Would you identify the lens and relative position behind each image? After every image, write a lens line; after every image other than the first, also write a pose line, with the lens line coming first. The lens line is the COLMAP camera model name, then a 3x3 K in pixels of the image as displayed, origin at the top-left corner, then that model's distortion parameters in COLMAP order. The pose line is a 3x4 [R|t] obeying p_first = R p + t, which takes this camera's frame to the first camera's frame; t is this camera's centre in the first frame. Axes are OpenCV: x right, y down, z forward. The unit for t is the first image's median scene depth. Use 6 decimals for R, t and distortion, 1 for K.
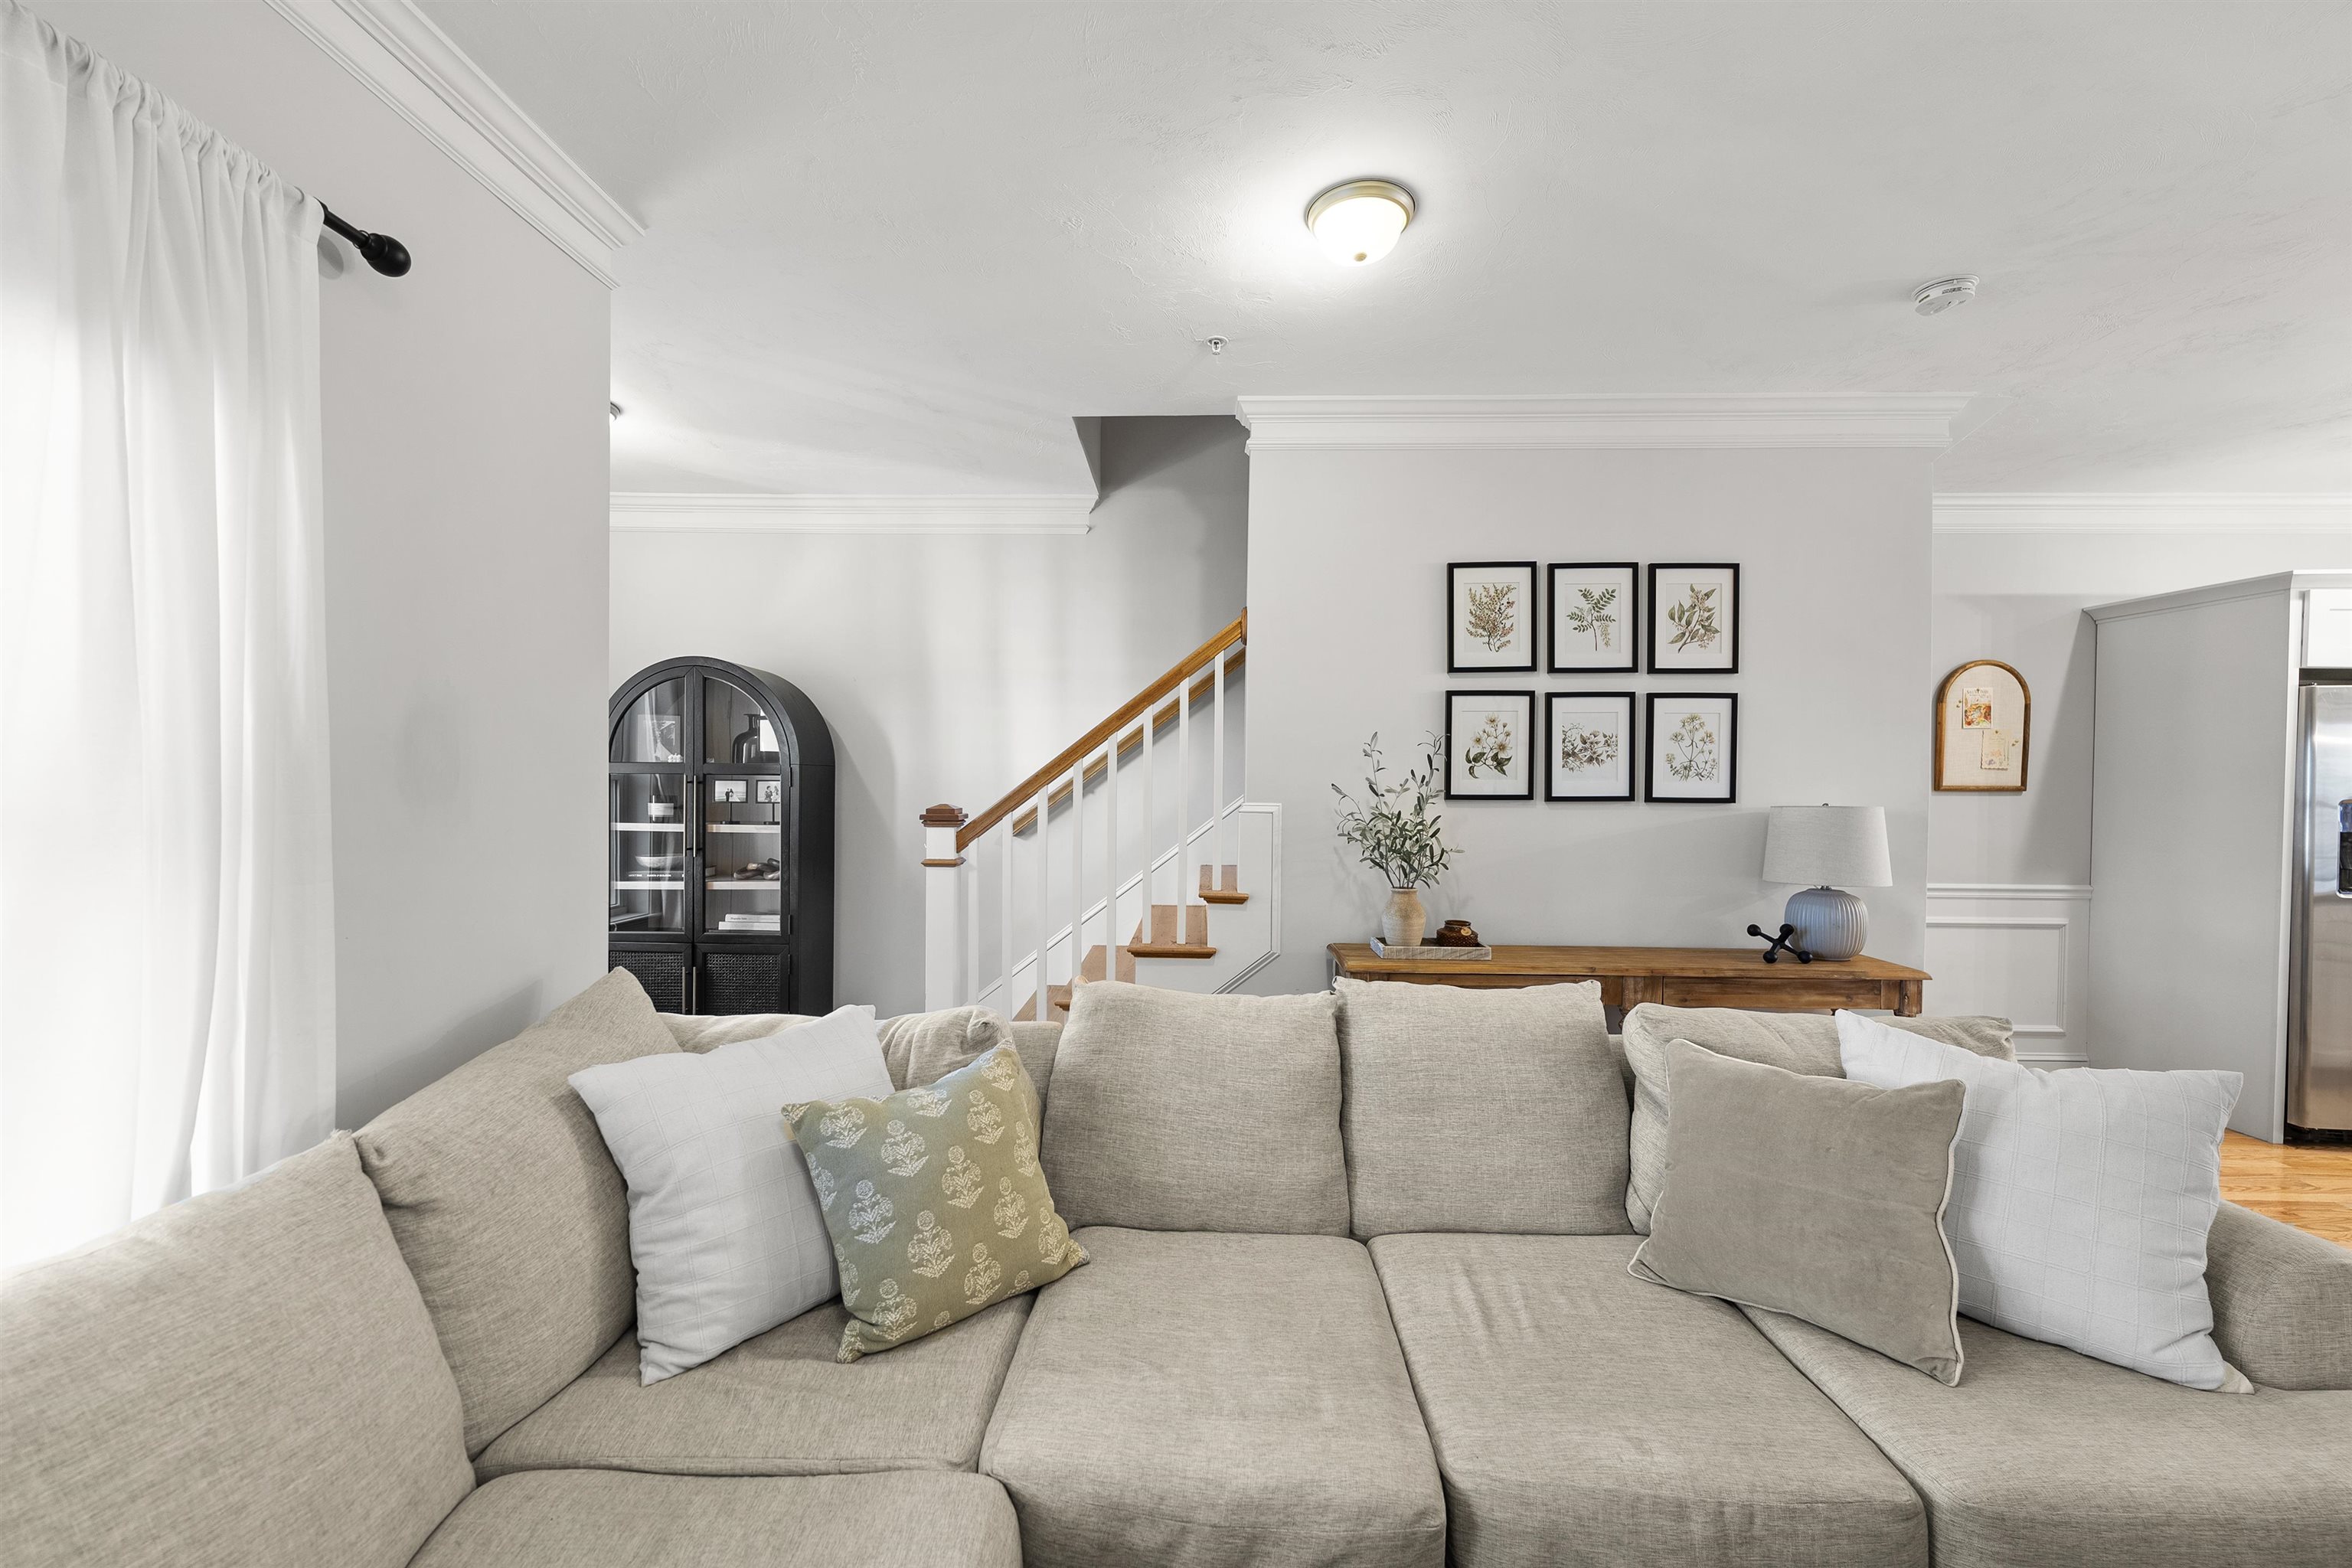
lens RADIAL K [[955.5, 0, 1184.2], [0, 955.5, 795.4], [0, 0, 1]] dist [0.000987, -0.000386]
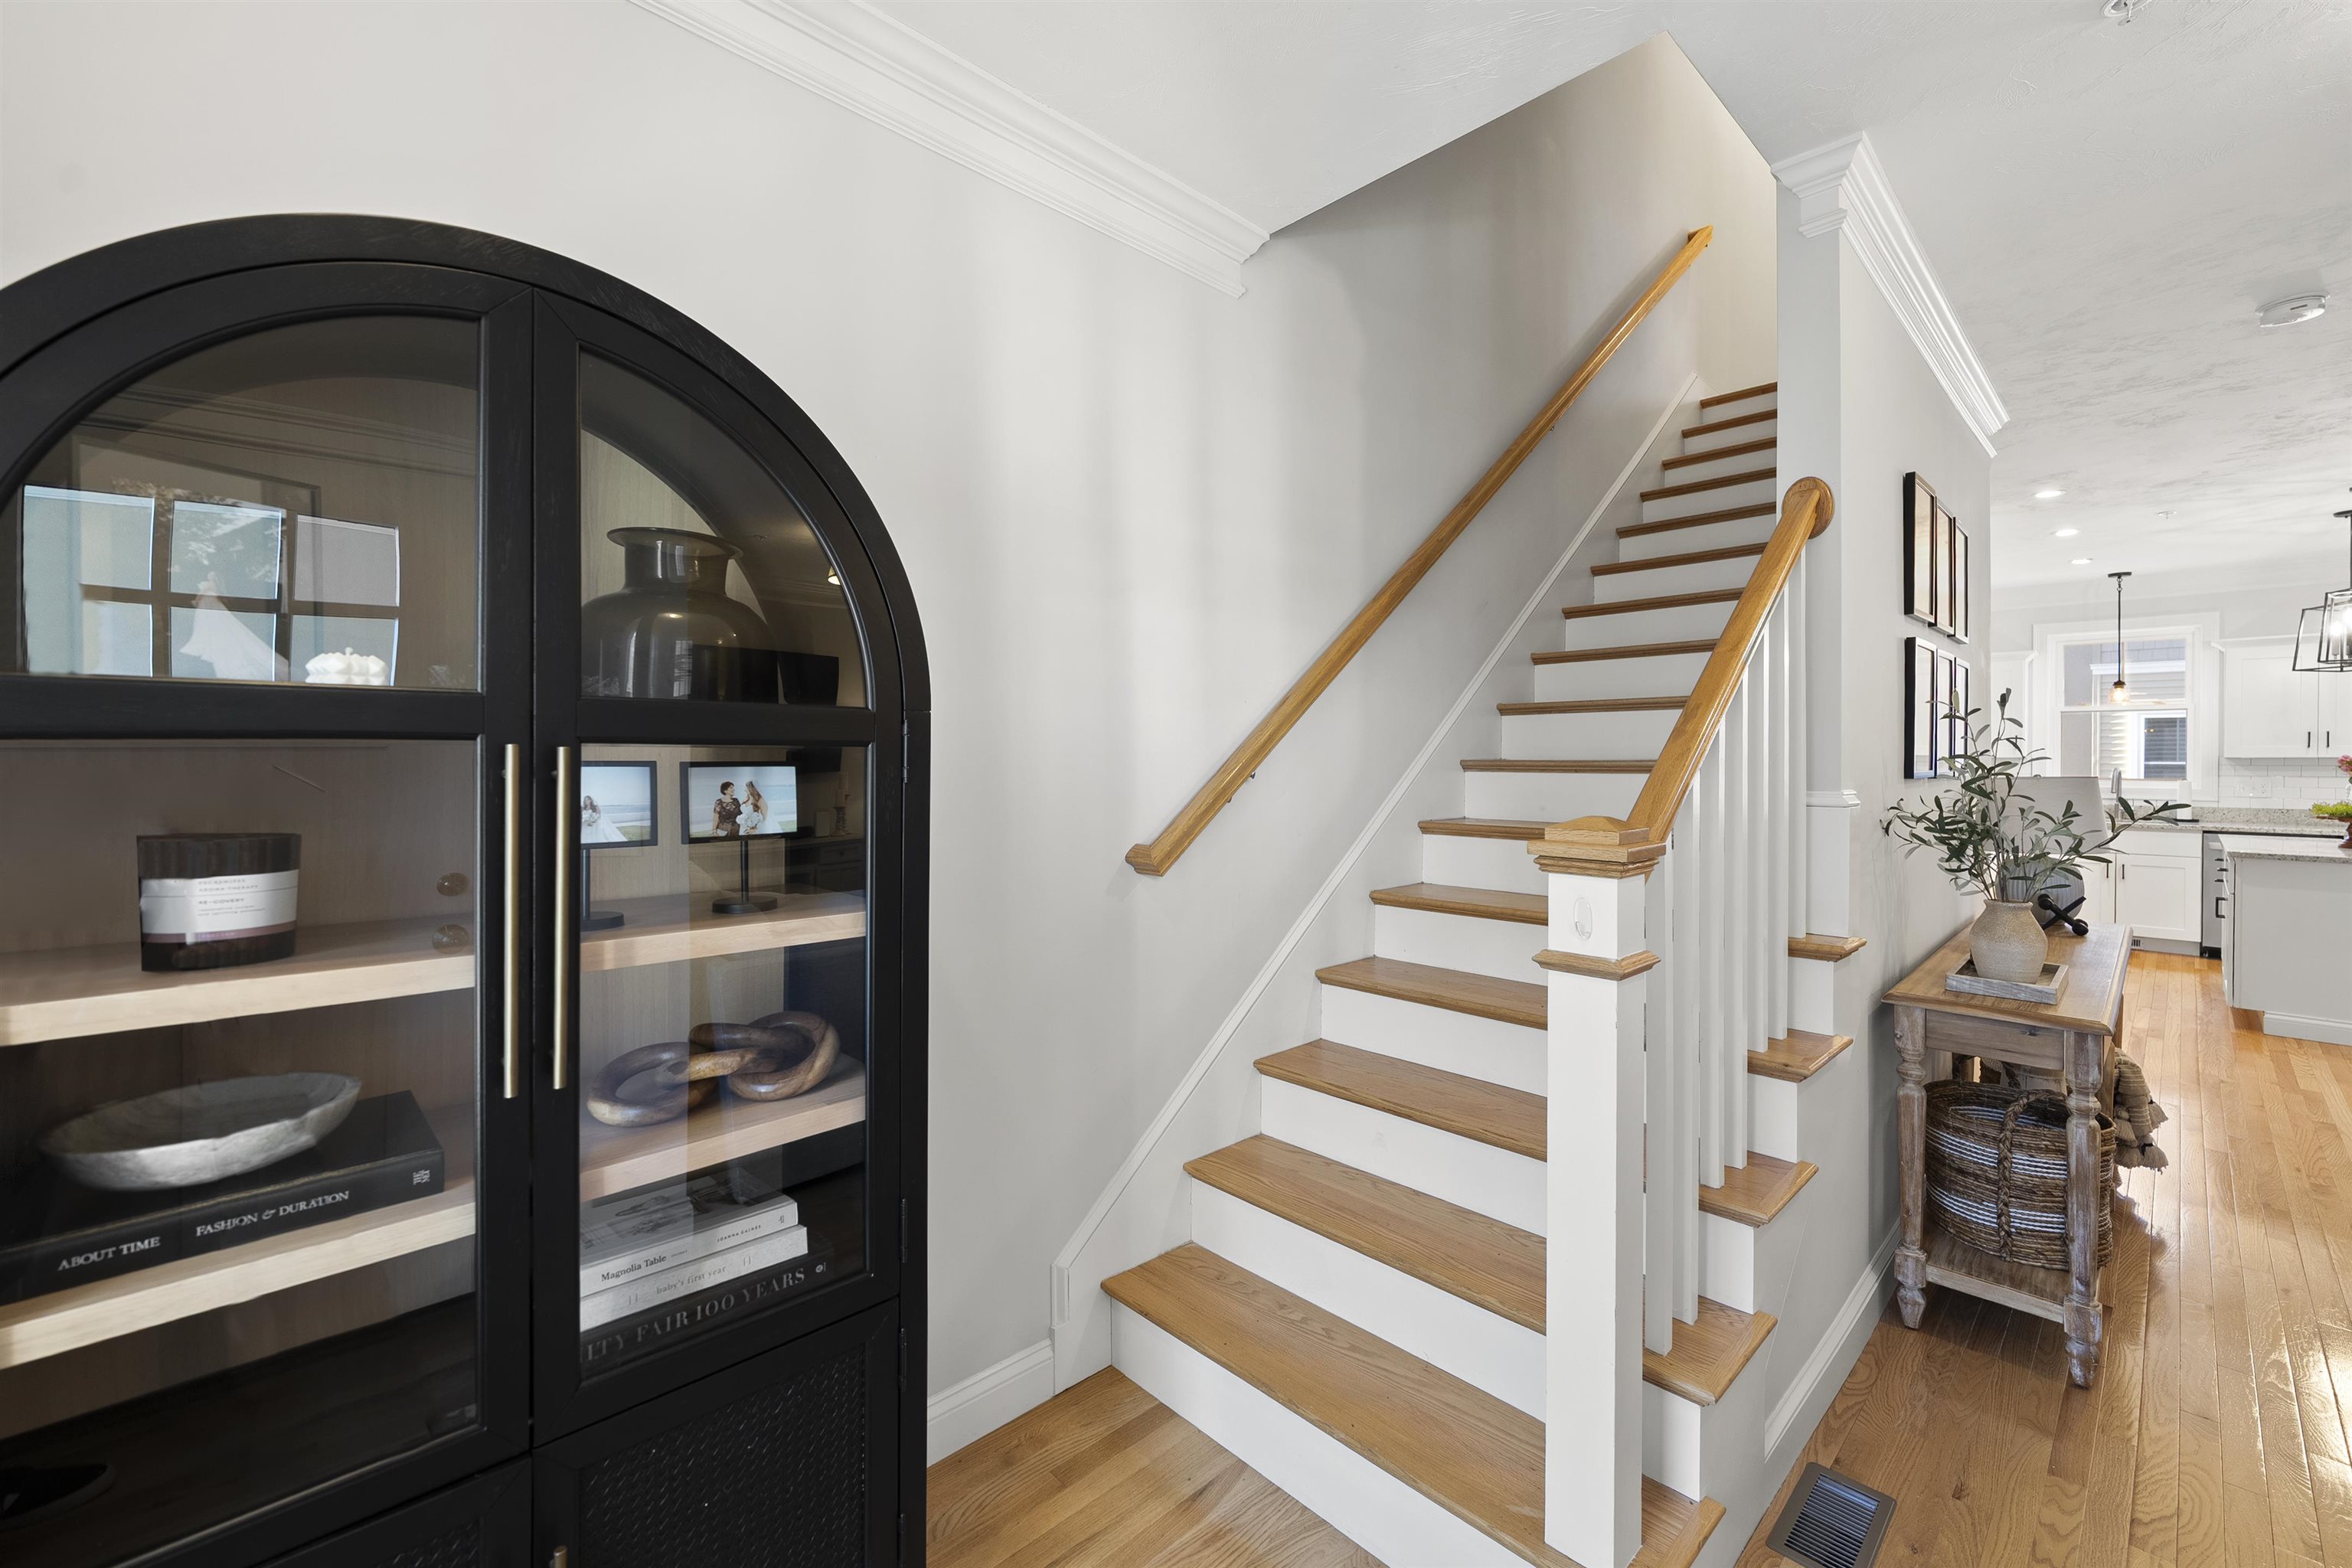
lens RADIAL K [[955.5, 0, 1184.2], [0, 955.5, 795.4], [0, 0, 1]] dist [0.000987, -0.000386]
pose [[0.707638, -0.026260, 0.706087, -0.551728], [0.007200, 0.999525, 0.029957, -0.015386], [-0.706539, -0.016115, 0.707491, 0.694578]]
